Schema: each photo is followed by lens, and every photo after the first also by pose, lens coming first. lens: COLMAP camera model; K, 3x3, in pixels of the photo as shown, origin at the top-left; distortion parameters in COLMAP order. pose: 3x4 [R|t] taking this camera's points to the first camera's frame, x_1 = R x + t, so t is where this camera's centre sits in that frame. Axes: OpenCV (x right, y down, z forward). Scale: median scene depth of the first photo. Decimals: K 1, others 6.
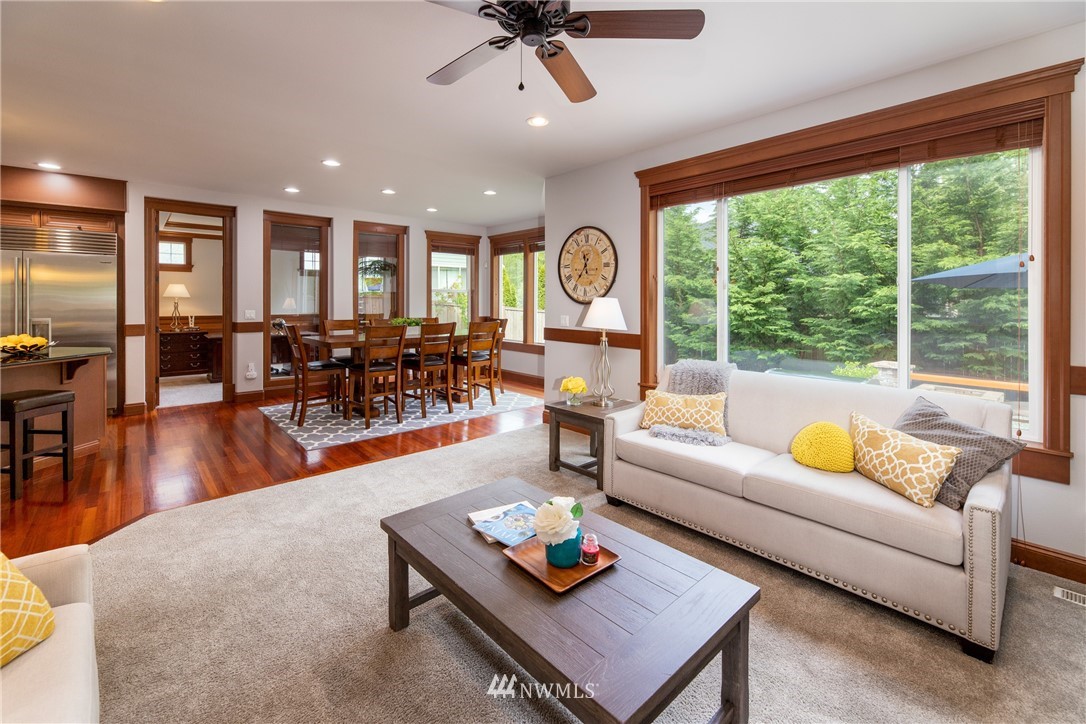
lens RADIAL K [[465.0, 0, 549.9], [0, 465.0, 301.8], [0, 0, 1]] dist [-0.001087, -0.000380]
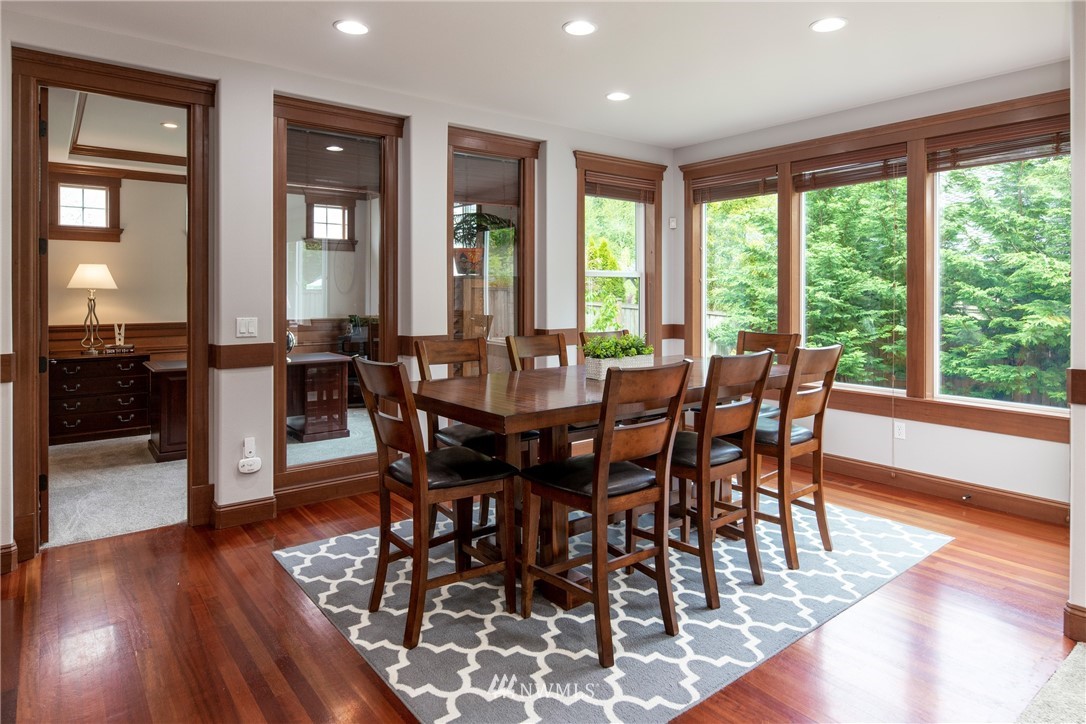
lens RADIAL K [[648.3, 0, 557.7], [0, 648.3, 290.9], [0, 0, 1]] dist [-0.002599, -0.000886]
pose [[0.998110, -0.005024, -0.061252, -0.249358], [0.004642, 0.999969, -0.006370, -0.000892], [0.061282, 0.006074, 0.998102, 0.322090]]
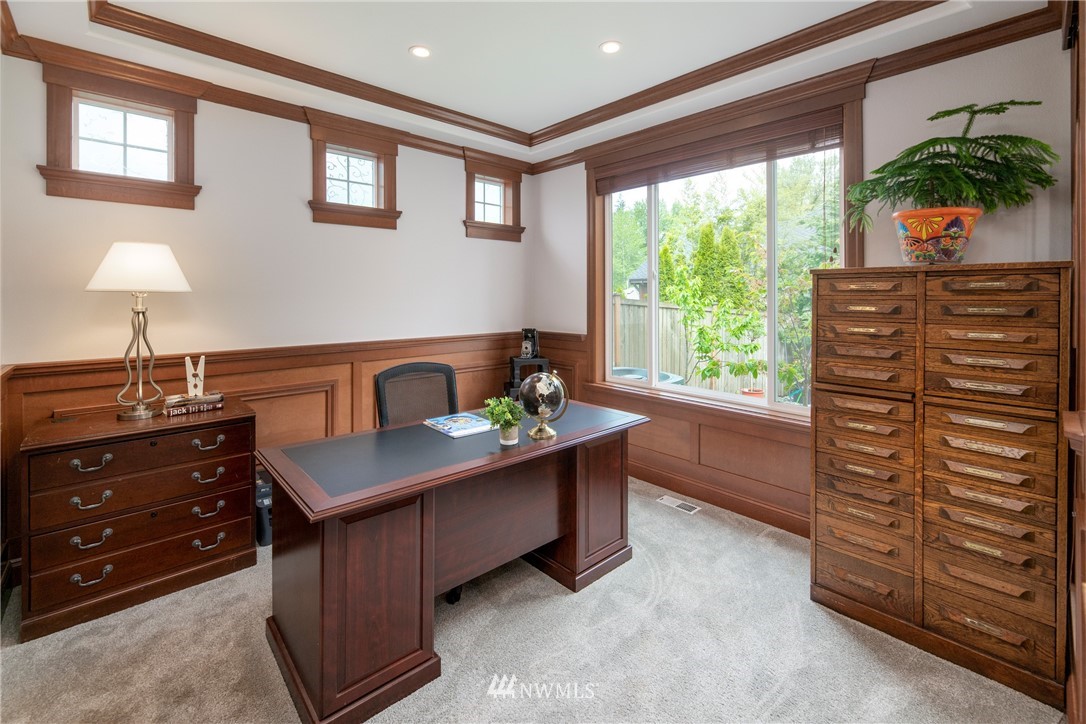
lens RADIAL K [[465.0, 0, 544.2], [0, 465.0, 292.2], [0, 0, 1]] dist [-0.001087, -0.000380]
pose [[0.999651, 0.005184, 0.025903, -0.612602], [-0.005081, 0.999979, -0.004018, -0.009926], [-0.025923, 0.003885, 0.999656, 0.769393]]
